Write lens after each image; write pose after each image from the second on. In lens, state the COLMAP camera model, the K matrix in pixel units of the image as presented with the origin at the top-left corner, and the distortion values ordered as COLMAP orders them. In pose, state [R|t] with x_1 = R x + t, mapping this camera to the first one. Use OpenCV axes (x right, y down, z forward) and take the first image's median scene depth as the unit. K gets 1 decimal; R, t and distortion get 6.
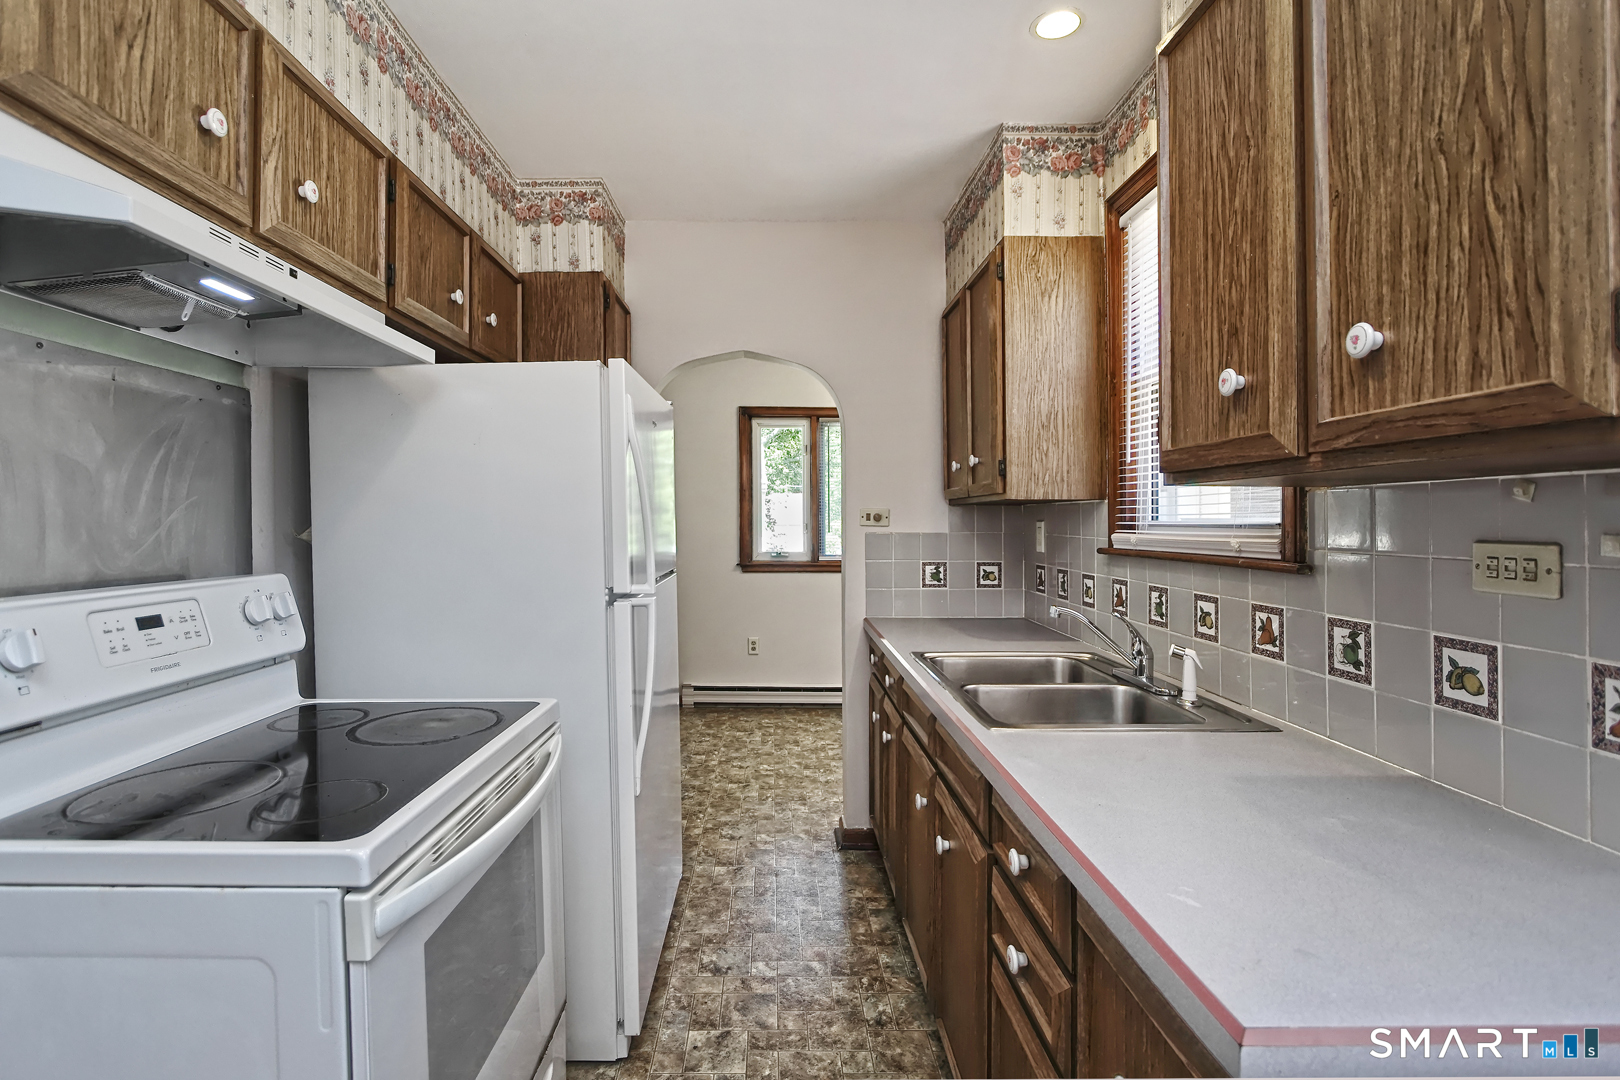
lens RADIAL K [[813.8, 0, 750.6], [0, 813.8, 519.7], [0, 0, 1]] dist [-0.011330, -0.000649]
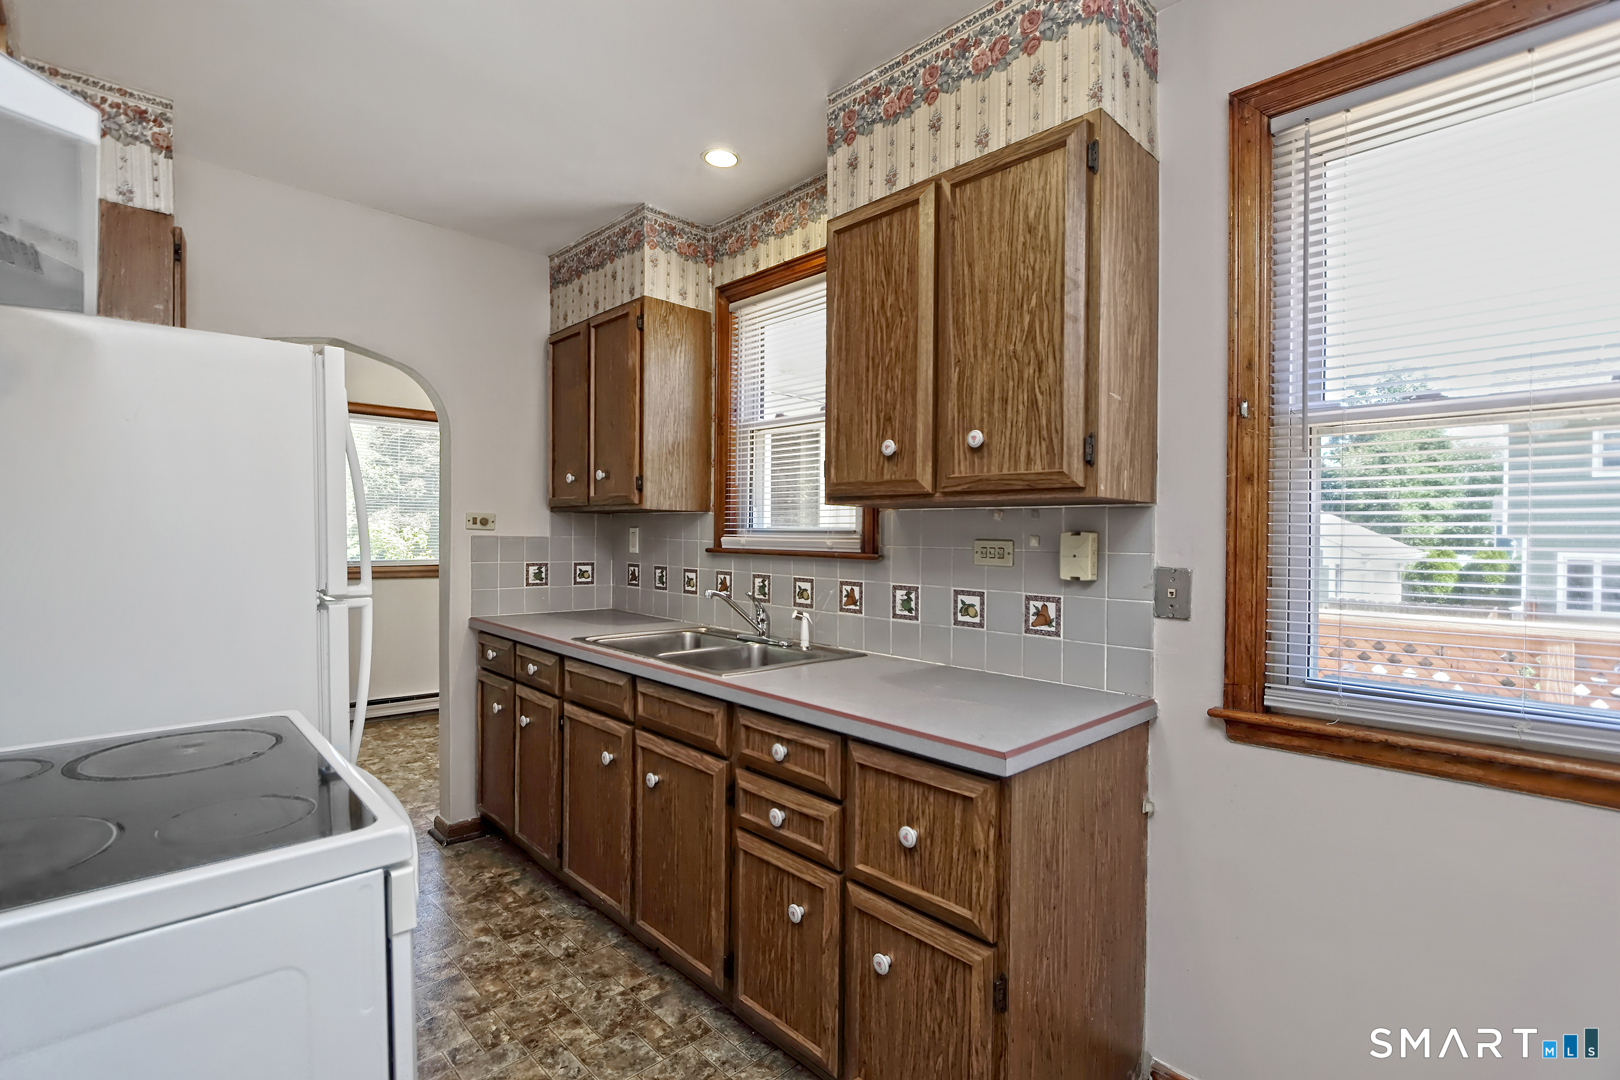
lens RADIAL K [[773.2, 0, 855.1], [0, 773.2, 537.4], [0, 0, 1]] dist [-0.018239, 0.000019]
pose [[0.684915, 0.007573, 0.728583, -0.467462], [-0.015610, 0.999869, 0.004281, 0.011867], [-0.728455, -0.014305, 0.684944, -0.058382]]
